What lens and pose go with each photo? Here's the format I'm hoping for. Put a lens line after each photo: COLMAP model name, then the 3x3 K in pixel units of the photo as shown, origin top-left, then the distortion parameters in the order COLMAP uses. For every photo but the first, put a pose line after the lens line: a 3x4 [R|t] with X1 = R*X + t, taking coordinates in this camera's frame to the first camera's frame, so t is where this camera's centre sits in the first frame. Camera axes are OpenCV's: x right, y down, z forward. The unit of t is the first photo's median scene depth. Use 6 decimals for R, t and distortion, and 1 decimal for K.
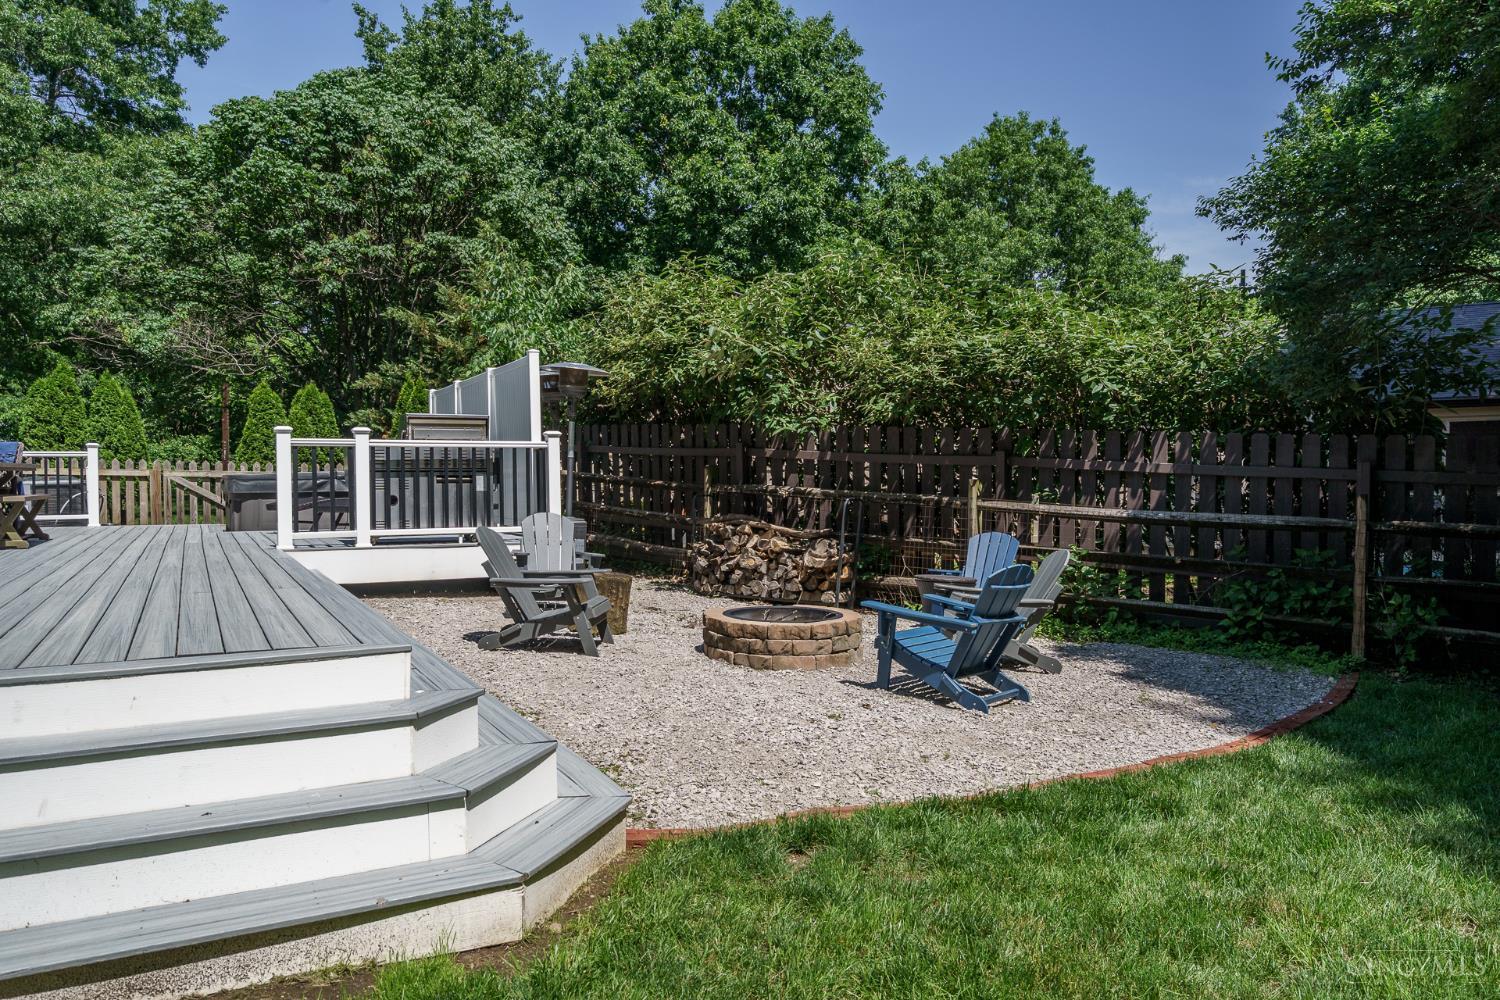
lens RADIAL K [[1081.9, 0, 750.0], [0, 1081.9, 500.0], [0, 0, 1]] dist [0.029763, -0.006073]
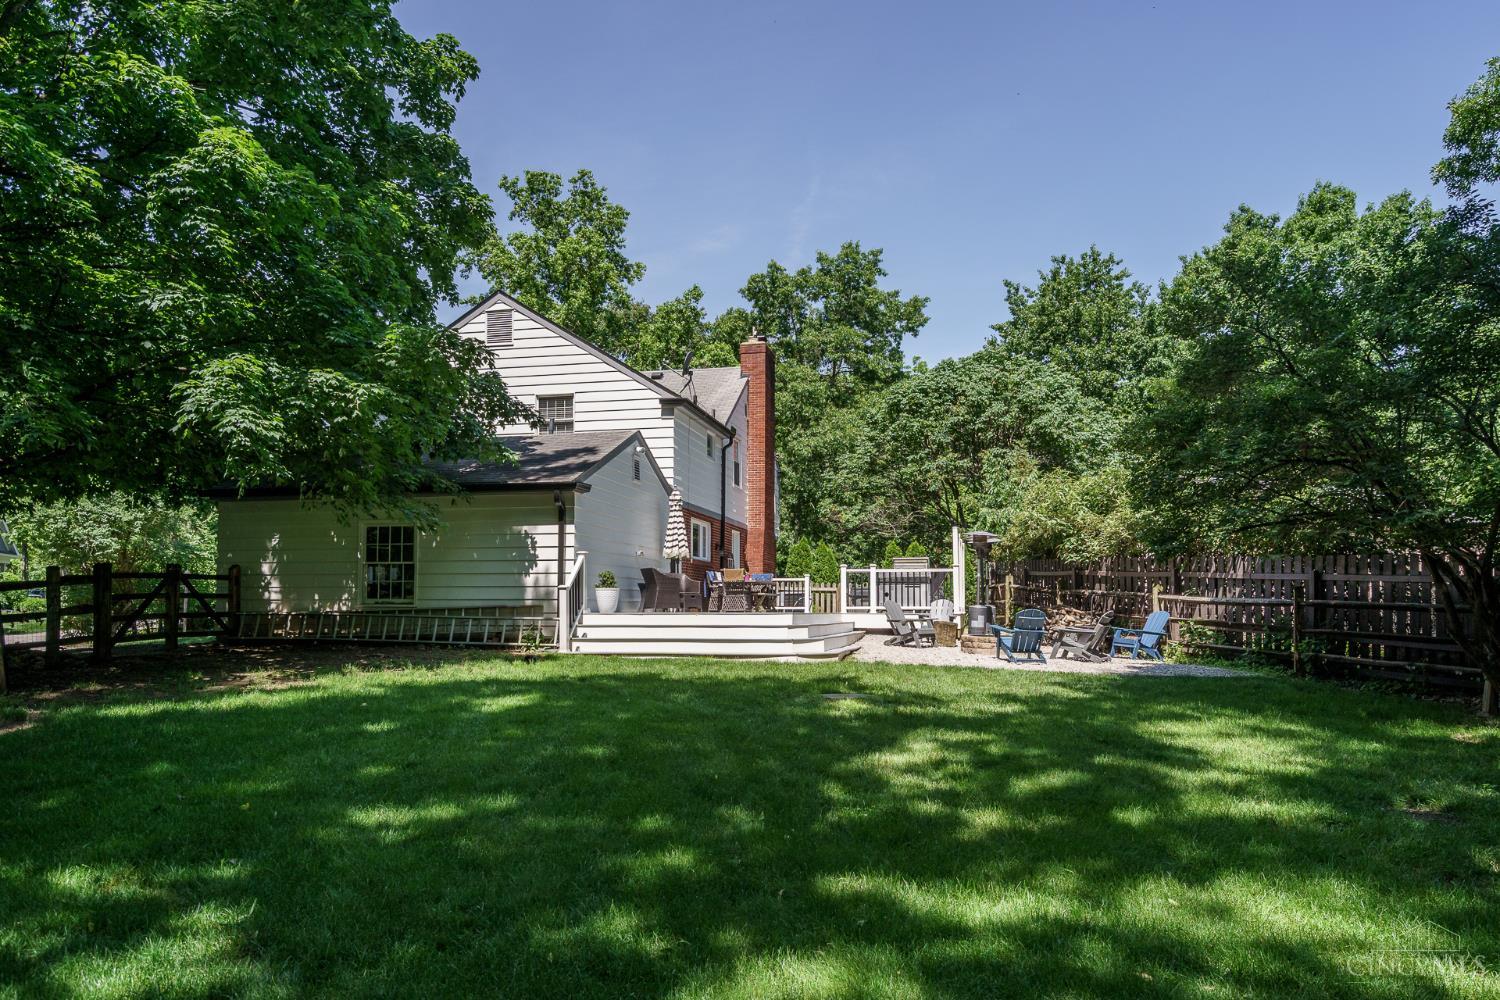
lens RADIAL K [[1005.1, 0, 750.0], [0, 1005.1, 500.0], [0, 0, 1]] dist [-0.001801, -0.000099]
pose [[0.771988, -0.063462, -0.632461, 0.440588], [-0.021070, 0.991902, -0.125246, 0.040119], [0.635287, 0.110015, 0.764400, -0.468376]]
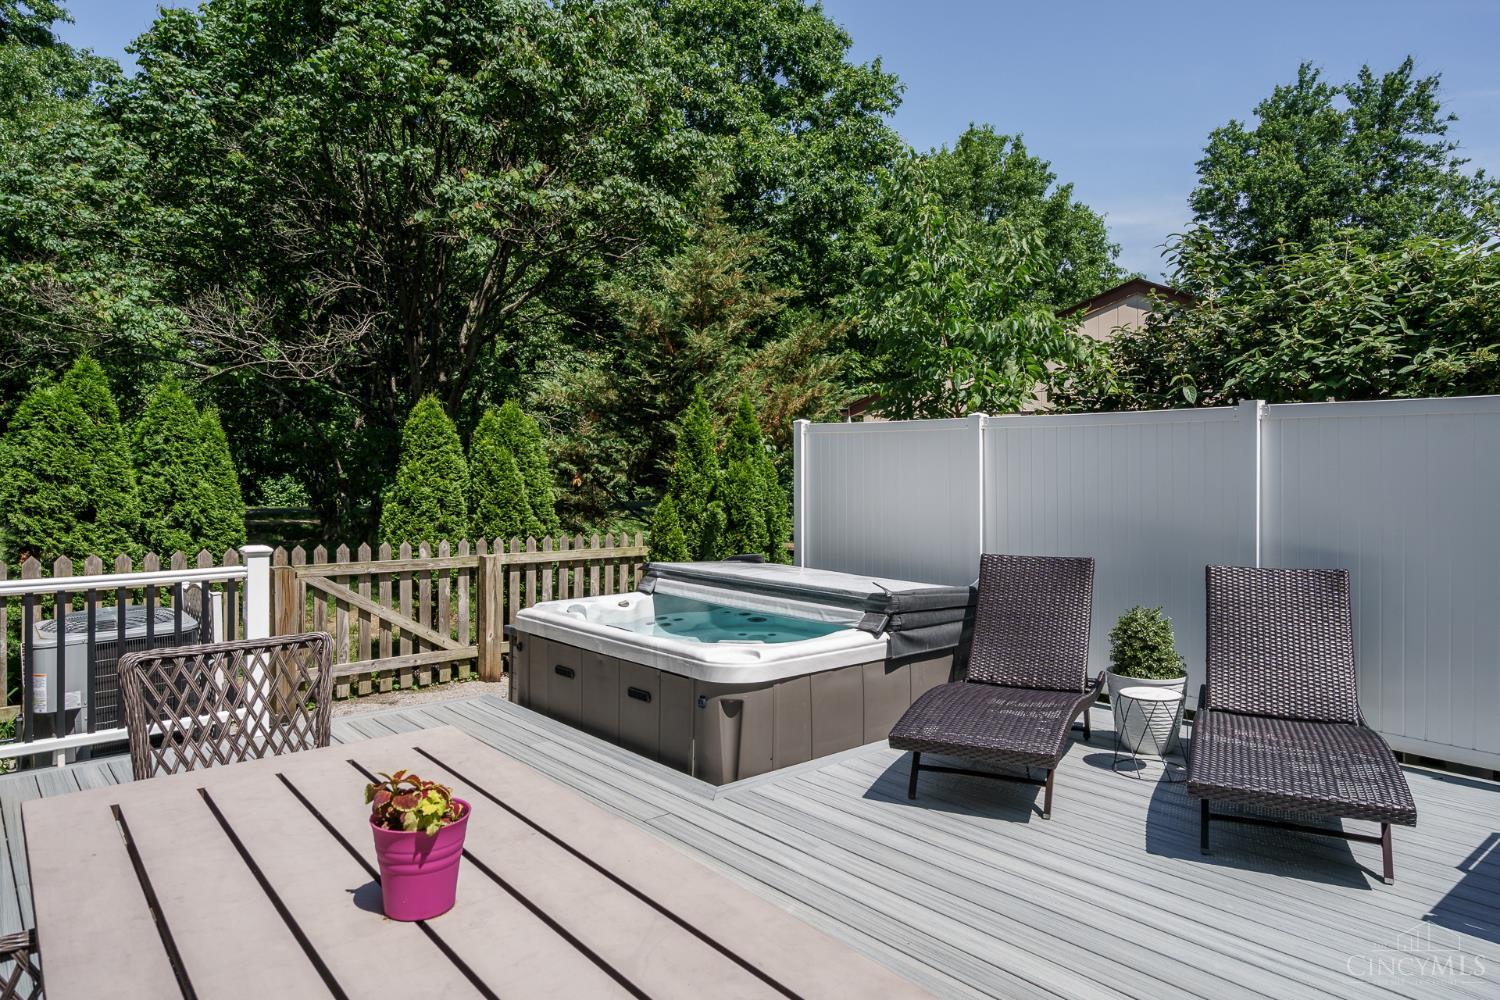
lens RADIAL K [[957.2, 0, 748.9], [0, 957.2, 457.5], [0, 0, 1]] dist [0.030097, 0.000469]
pose [[0.975057, 0.004967, 0.221898, -0.375967], [0.000896, 0.999653, -0.026314, -0.059474], [-0.221951, 0.025856, 0.974715, 0.436041]]
